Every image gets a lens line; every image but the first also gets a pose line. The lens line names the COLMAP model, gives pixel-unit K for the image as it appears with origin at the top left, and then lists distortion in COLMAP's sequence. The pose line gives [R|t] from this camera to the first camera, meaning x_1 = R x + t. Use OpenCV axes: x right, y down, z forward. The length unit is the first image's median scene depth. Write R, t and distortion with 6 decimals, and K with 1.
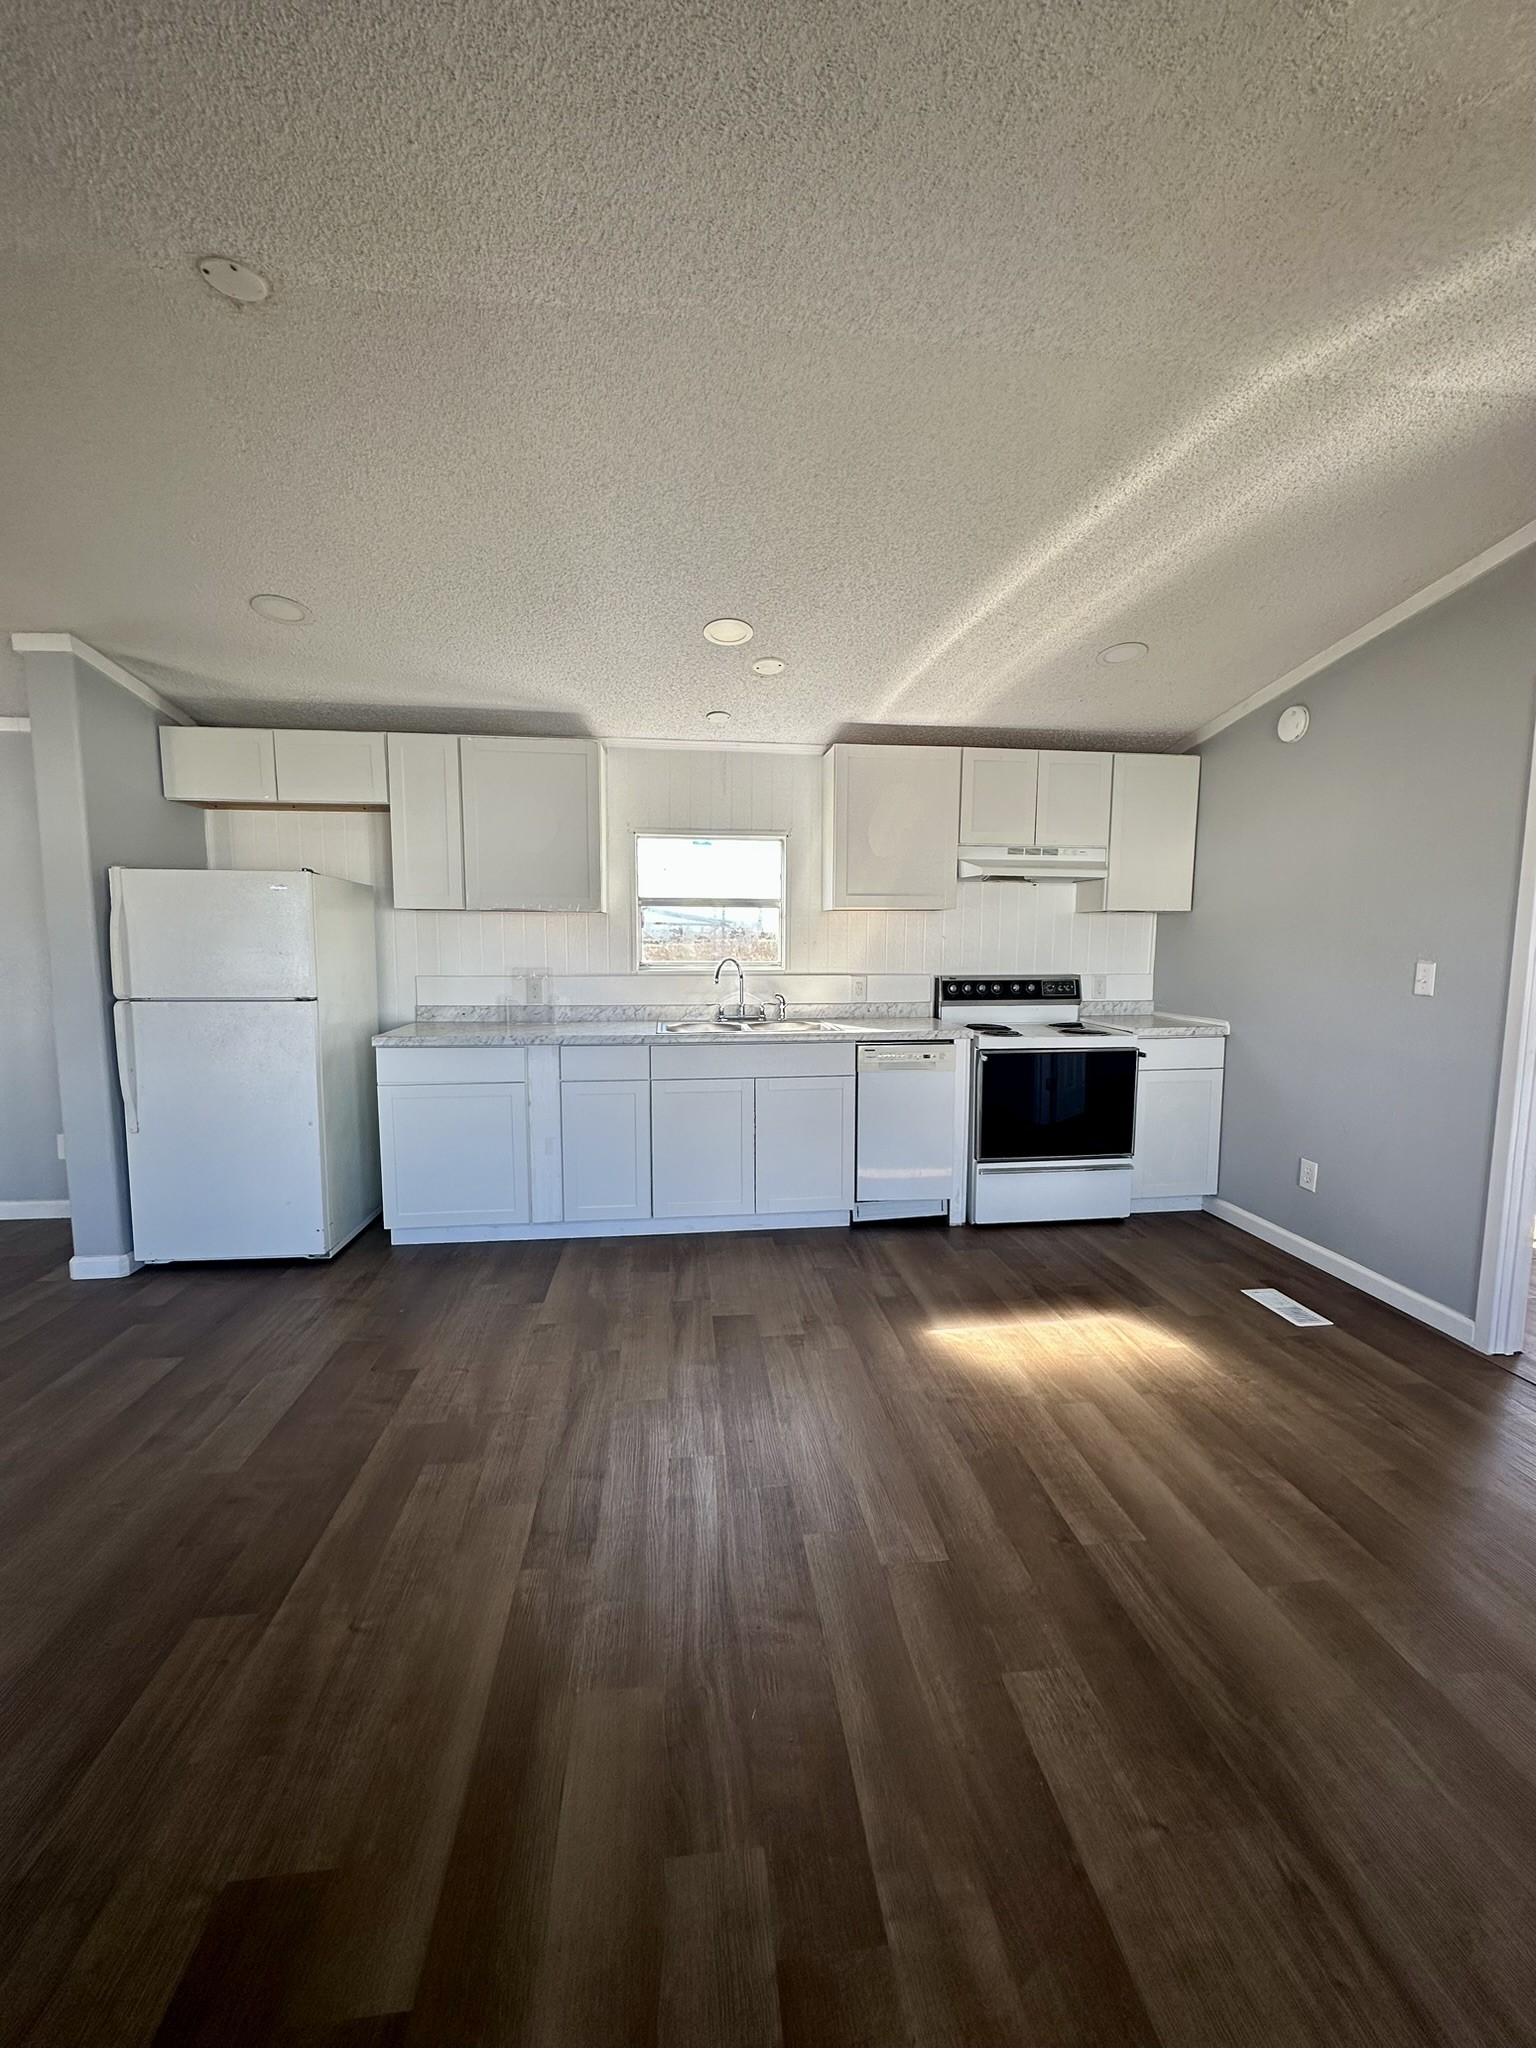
lens RADIAL K [[815.3, 0, 767.5], [0, 815.3, 1018.9], [0, 0, 1]] dist [-0.005772, 0.002351]
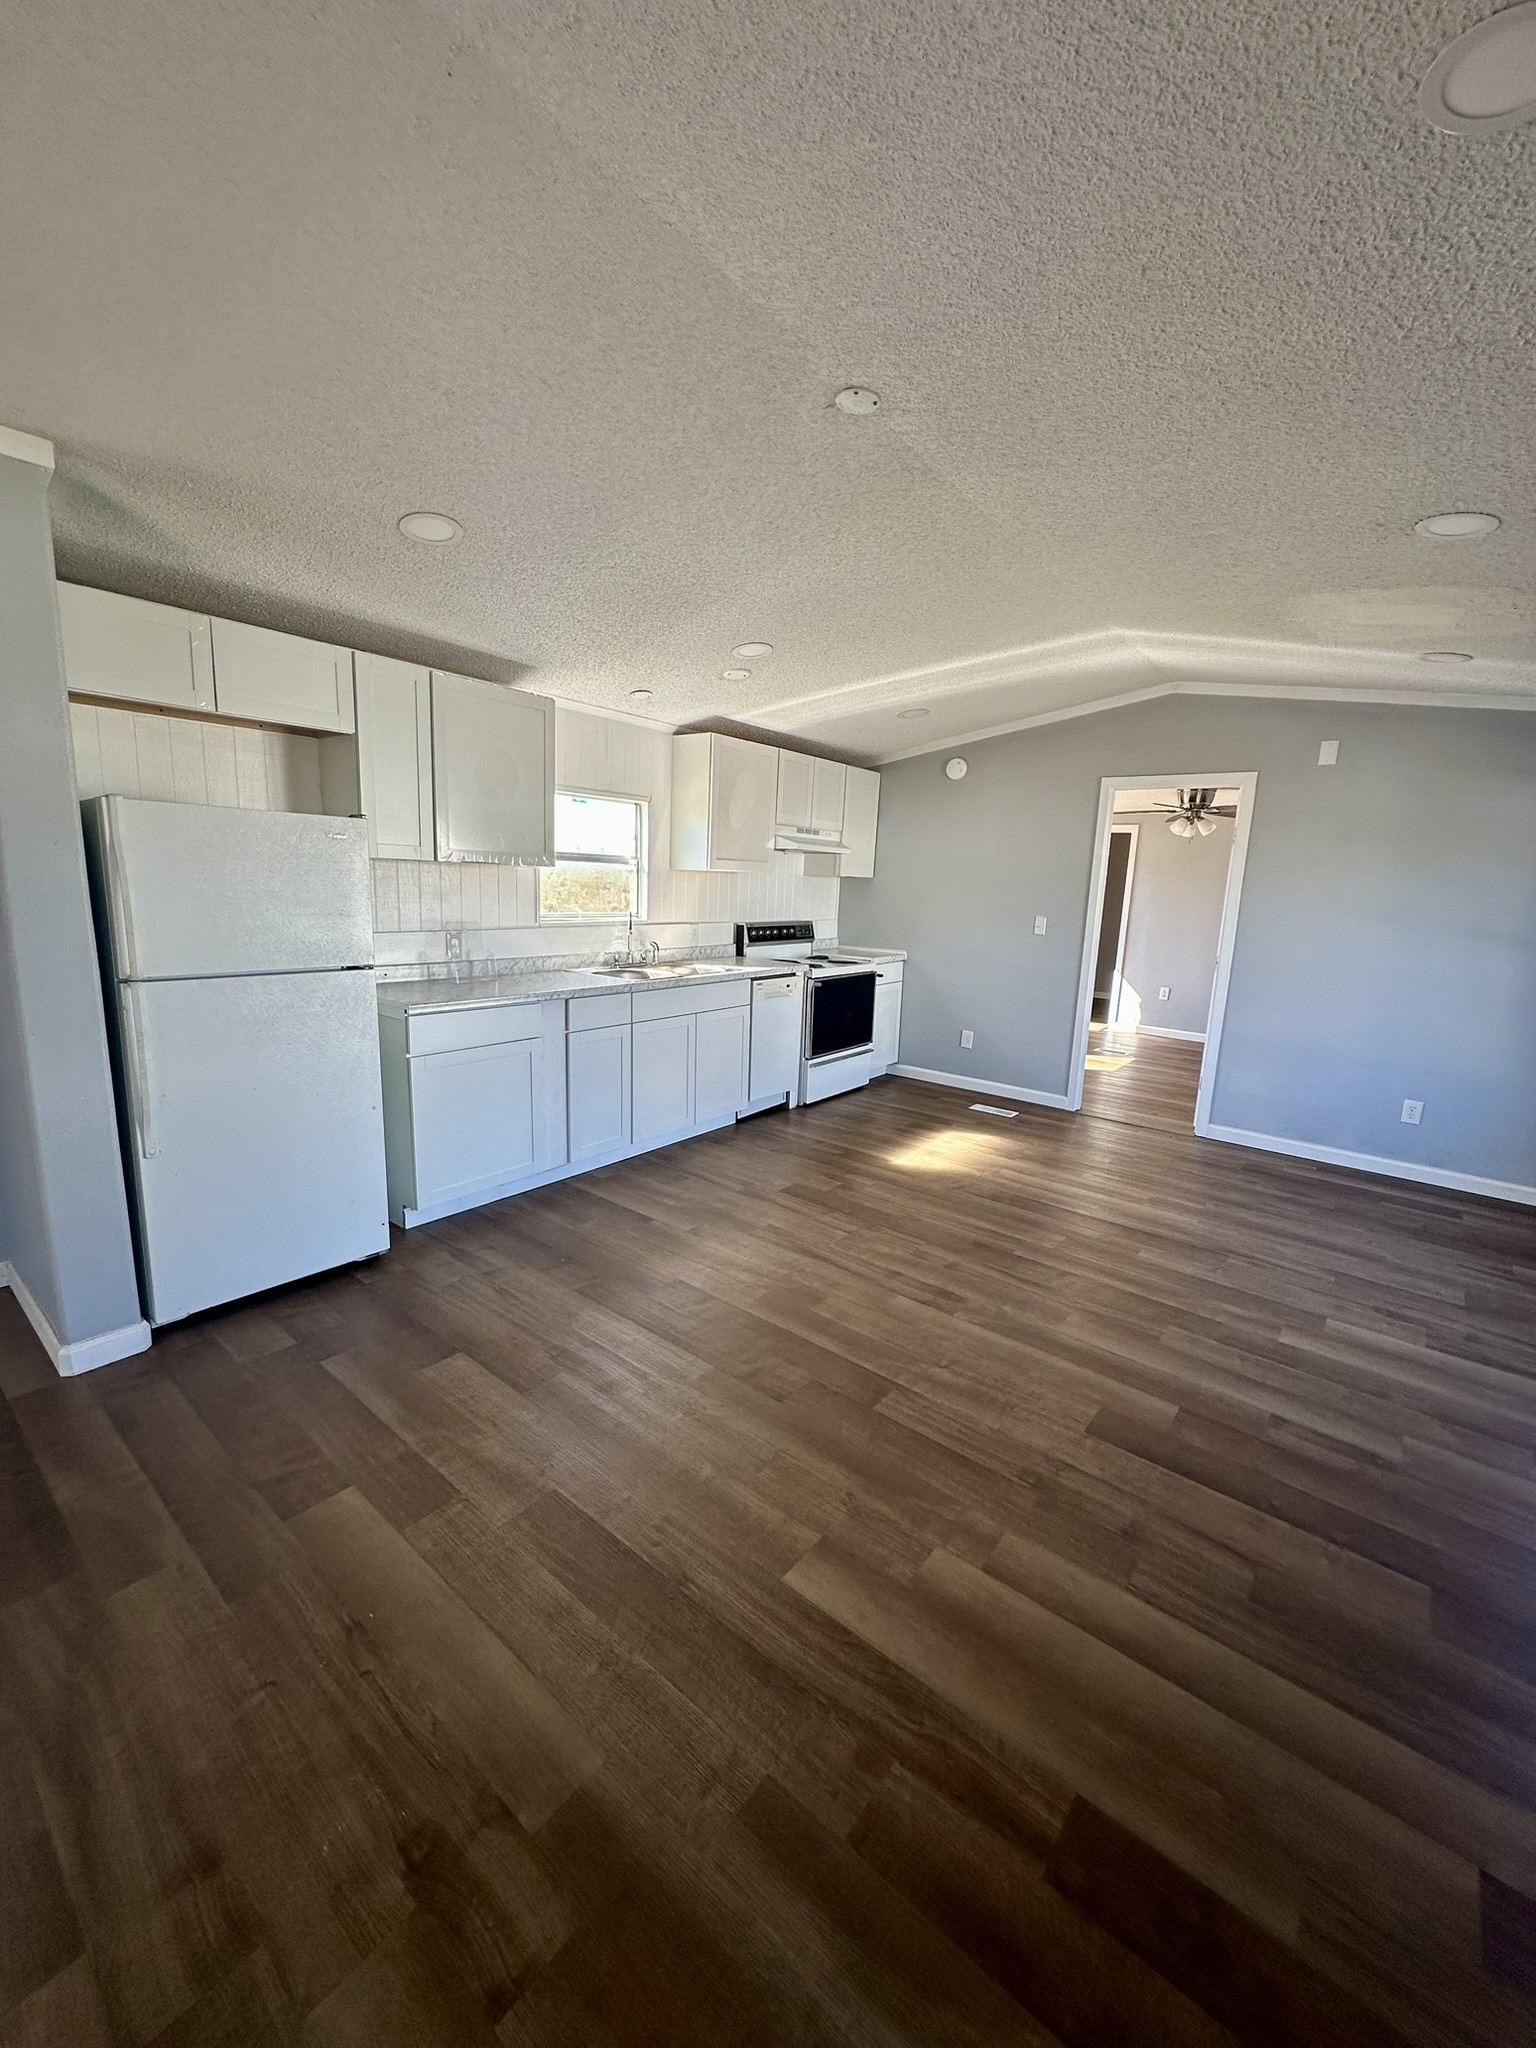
lens RADIAL K [[815.3, 0, 763.4], [0, 815.3, 1023.1], [0, 0, 1]] dist [-0.005772, 0.002351]
pose [[0.712874, -0.099350, 0.694219, -0.760819], [0.033626, 0.993618, 0.107668, -0.038547], [-0.700485, -0.053410, 0.711666, 0.068794]]
